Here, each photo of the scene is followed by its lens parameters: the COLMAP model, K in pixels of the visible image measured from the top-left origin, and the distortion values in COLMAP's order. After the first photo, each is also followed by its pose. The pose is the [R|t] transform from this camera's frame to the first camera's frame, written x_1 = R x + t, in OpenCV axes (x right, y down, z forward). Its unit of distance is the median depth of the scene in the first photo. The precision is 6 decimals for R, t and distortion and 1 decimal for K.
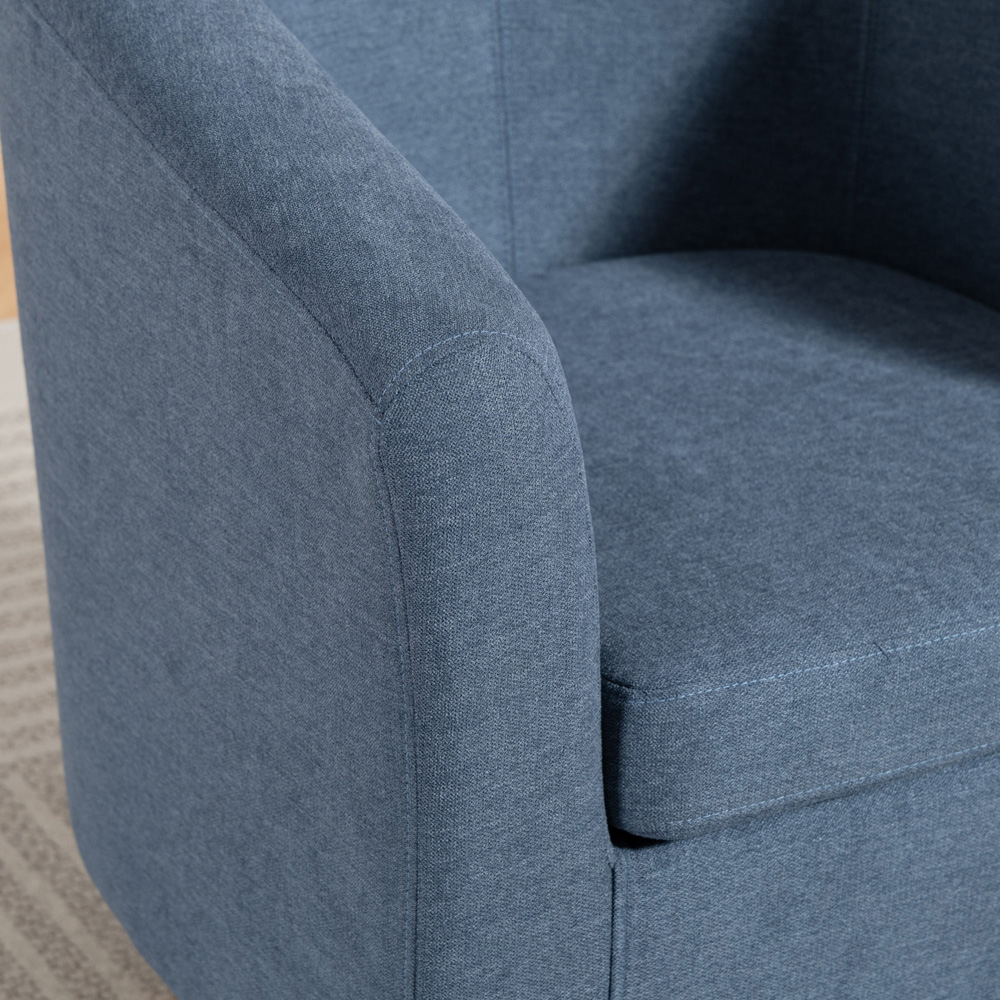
lens RADIAL K [[4004.8, 0, 489.8], [0, 4004.8, 502.9], [0, 0, 1]] dist [0.031110, 0.000000]
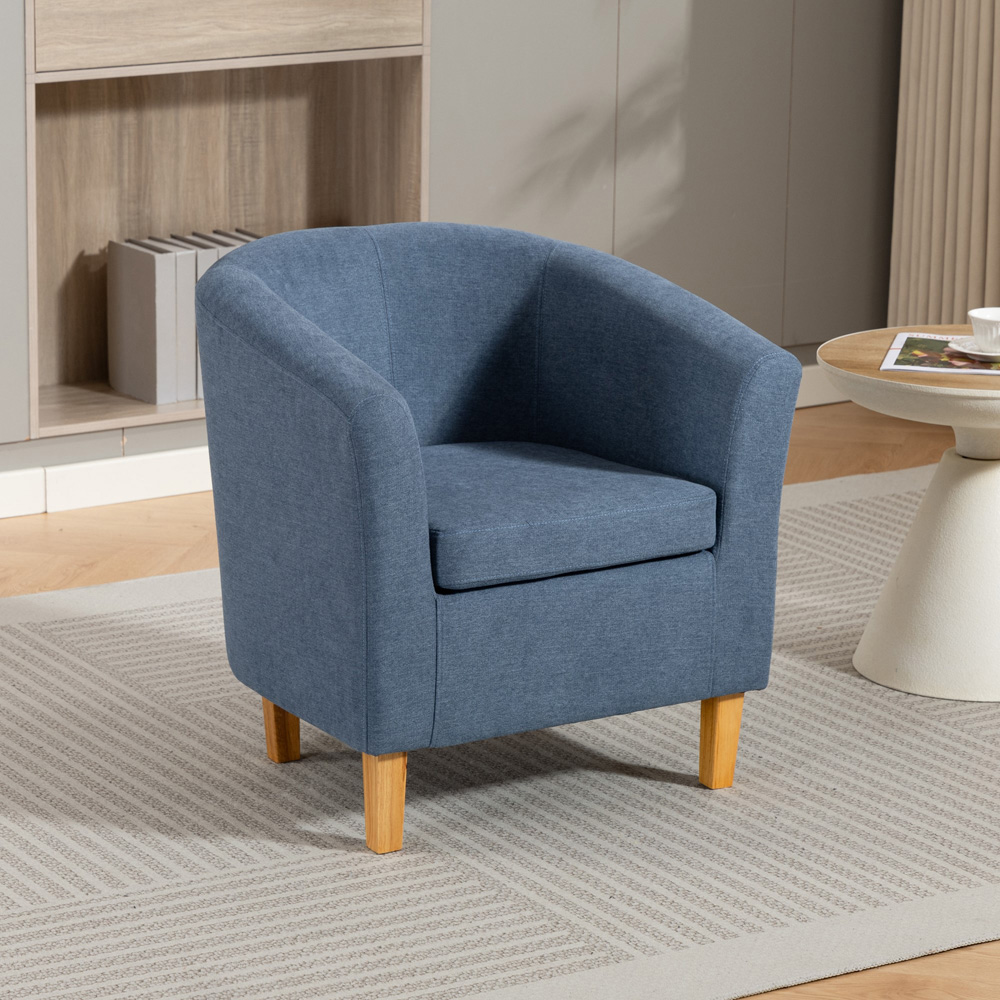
lens RADIAL K [[4587.1, 0, 487.2], [0, 4587.1, 552.6], [0, 0, 1]] dist [-0.135421, 0.000000]
pose [[0.999457, -0.029888, 0.013904, 0.022731], [0.032107, 0.978187, -0.205231, 0.718470], [-0.007467, 0.205566, 0.978615, -2.159015]]
